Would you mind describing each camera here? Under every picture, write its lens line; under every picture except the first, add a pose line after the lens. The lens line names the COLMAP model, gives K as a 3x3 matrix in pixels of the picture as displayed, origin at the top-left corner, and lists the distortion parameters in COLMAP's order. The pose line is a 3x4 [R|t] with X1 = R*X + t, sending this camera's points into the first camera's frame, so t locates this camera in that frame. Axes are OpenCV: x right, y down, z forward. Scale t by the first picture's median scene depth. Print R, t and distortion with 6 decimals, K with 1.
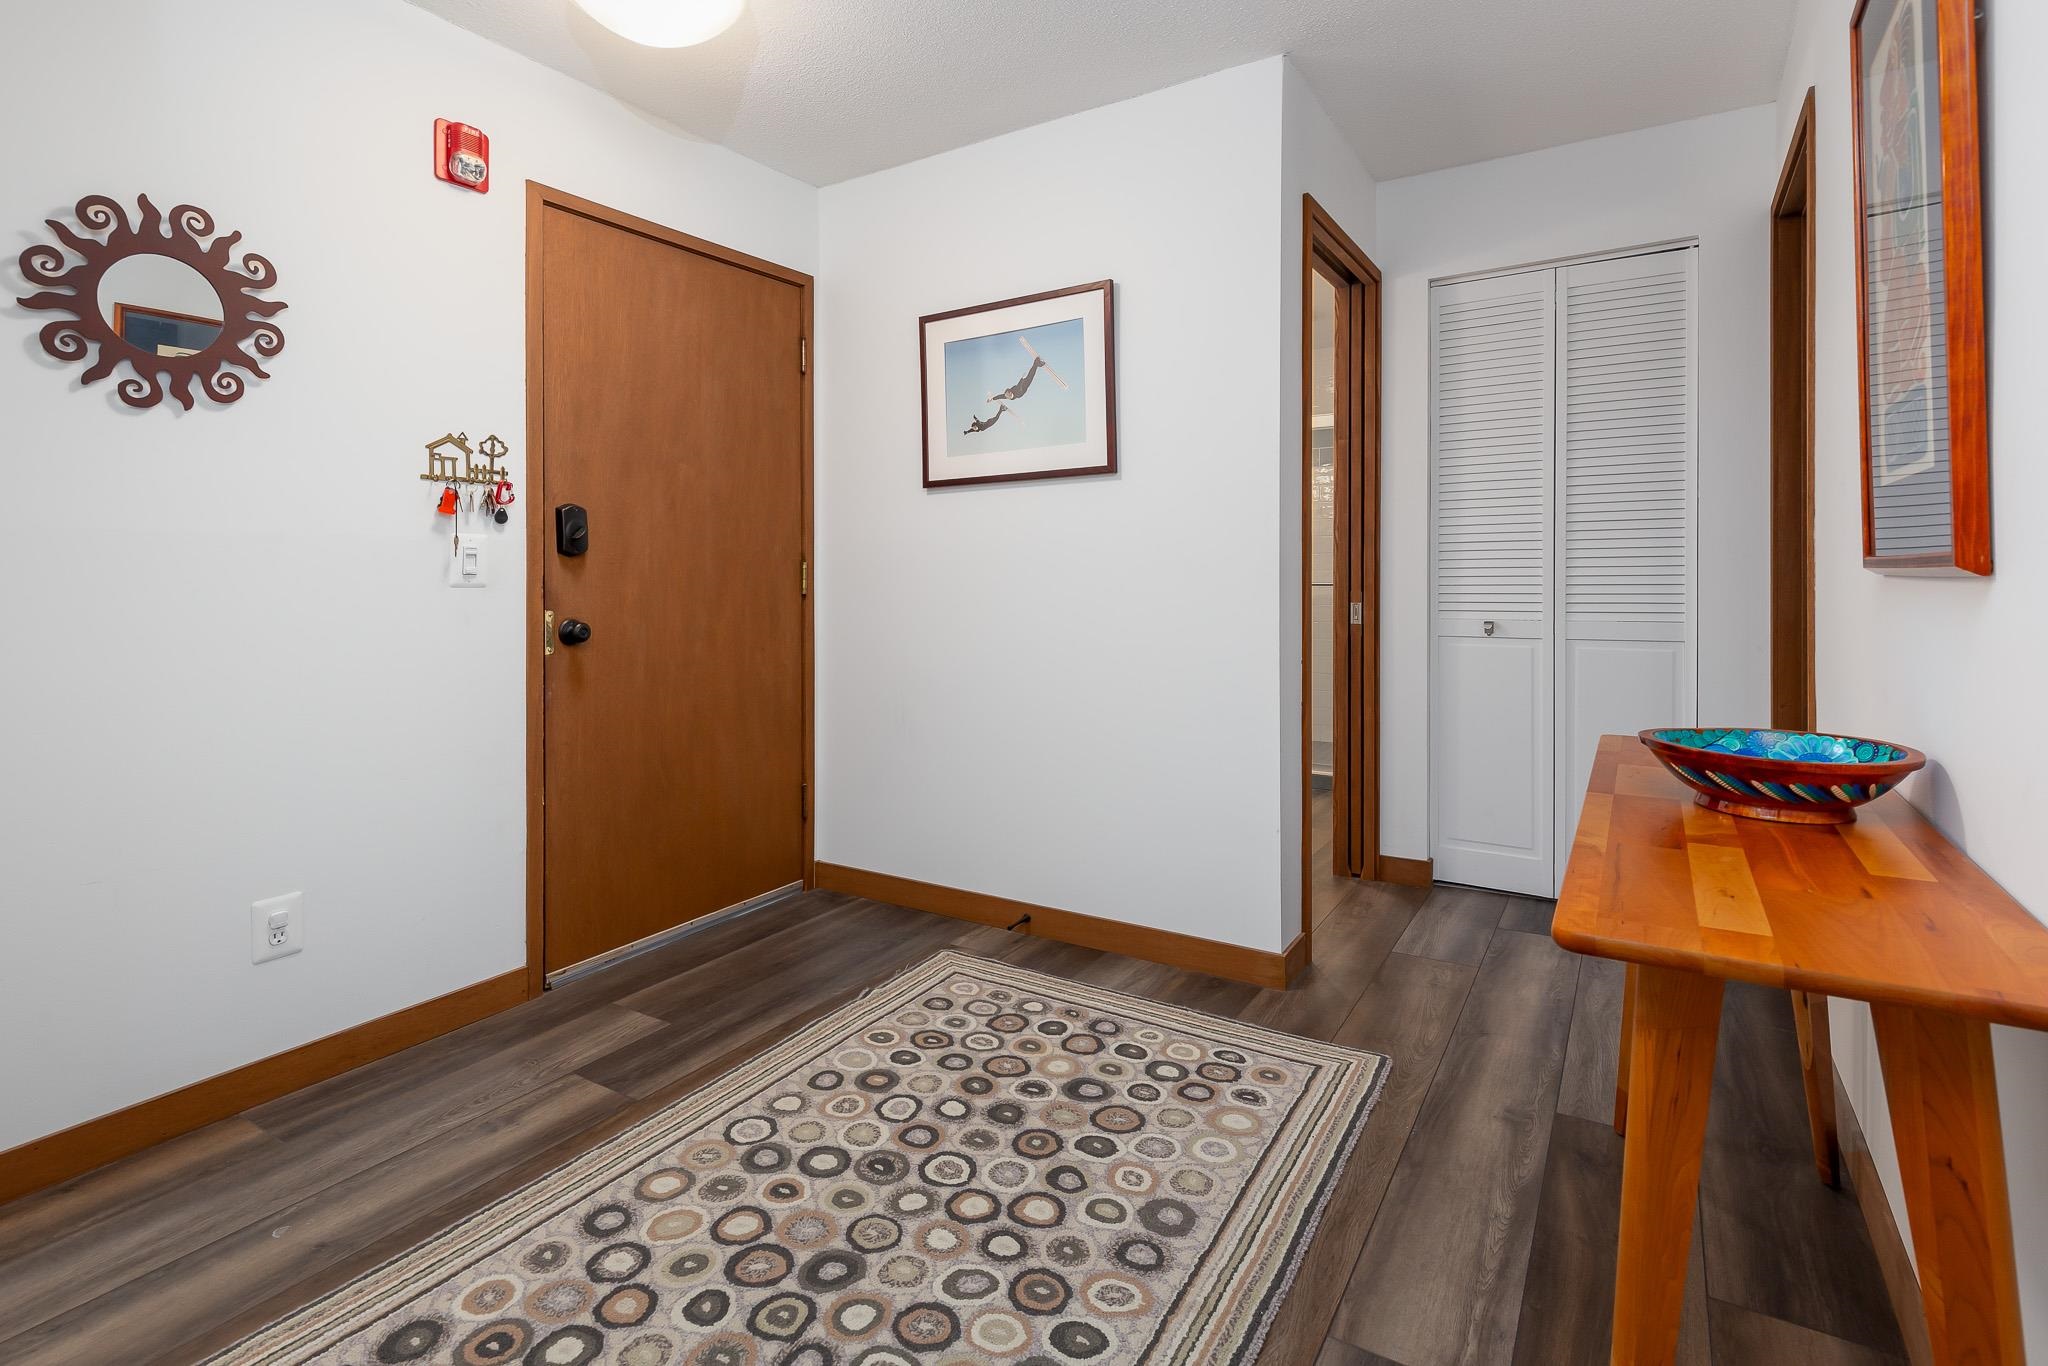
lens RADIAL K [[1003.2, 0, 1026.8], [0, 1003.2, 590.1], [0, 0, 1]] dist [-0.003798, -0.001357]
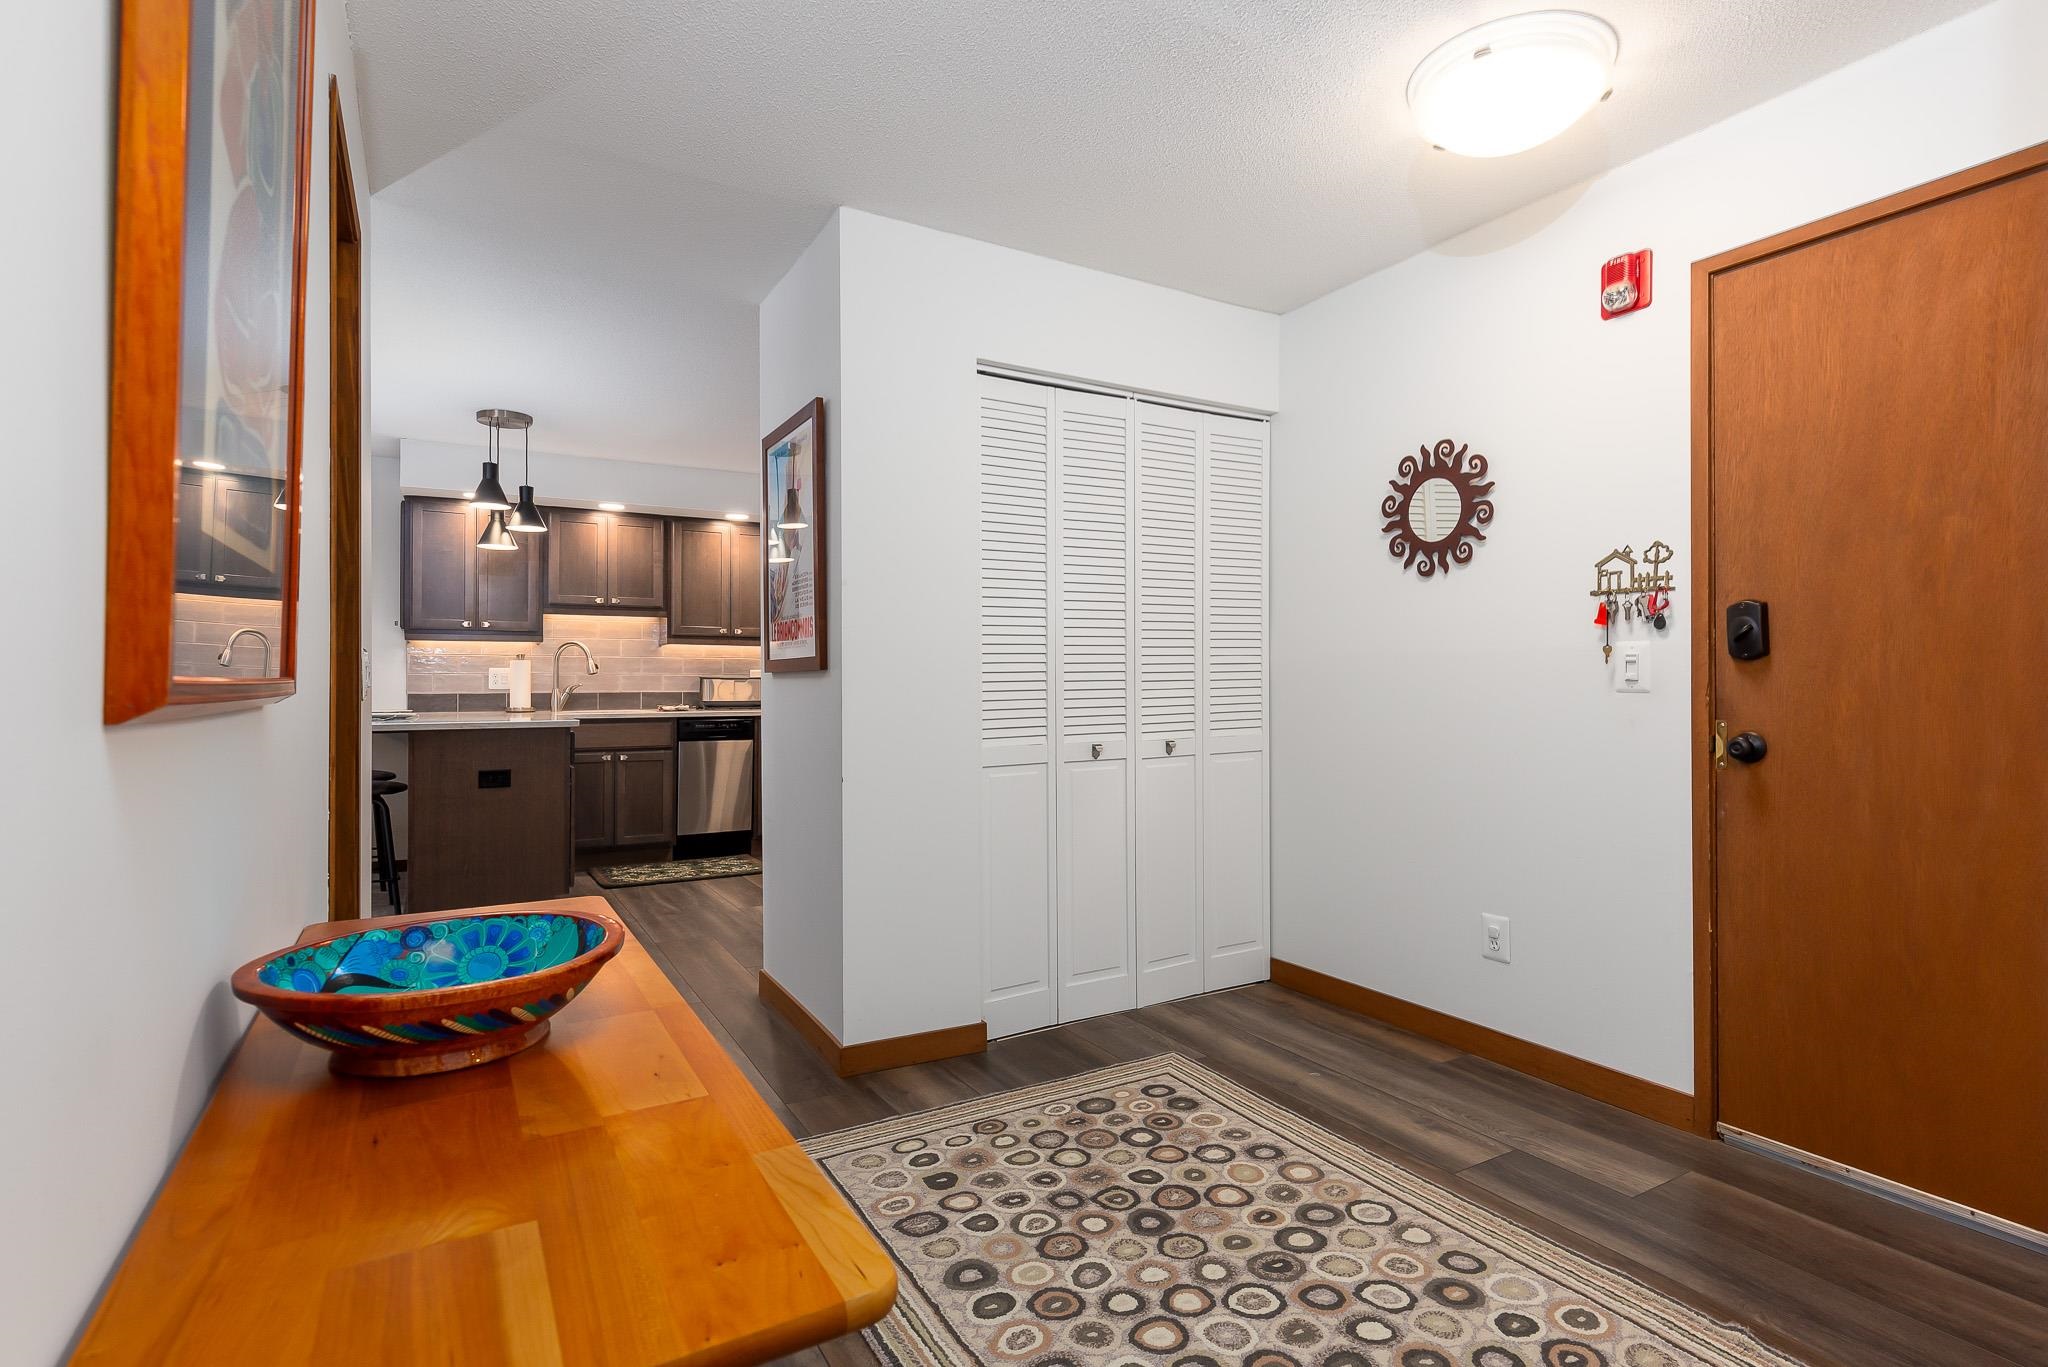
lens RADIAL K [[1003.2, 0, 1049.4], [0, 1003.2, 674.0], [0, 0, 1]] dist [-0.003798, -0.001357]
pose [[-0.462758, 0.001782, -0.886483, 0.802501], [-0.008710, 0.999941, 0.006557, -0.029634], [0.886442, 0.010756, -0.462715, 1.167940]]
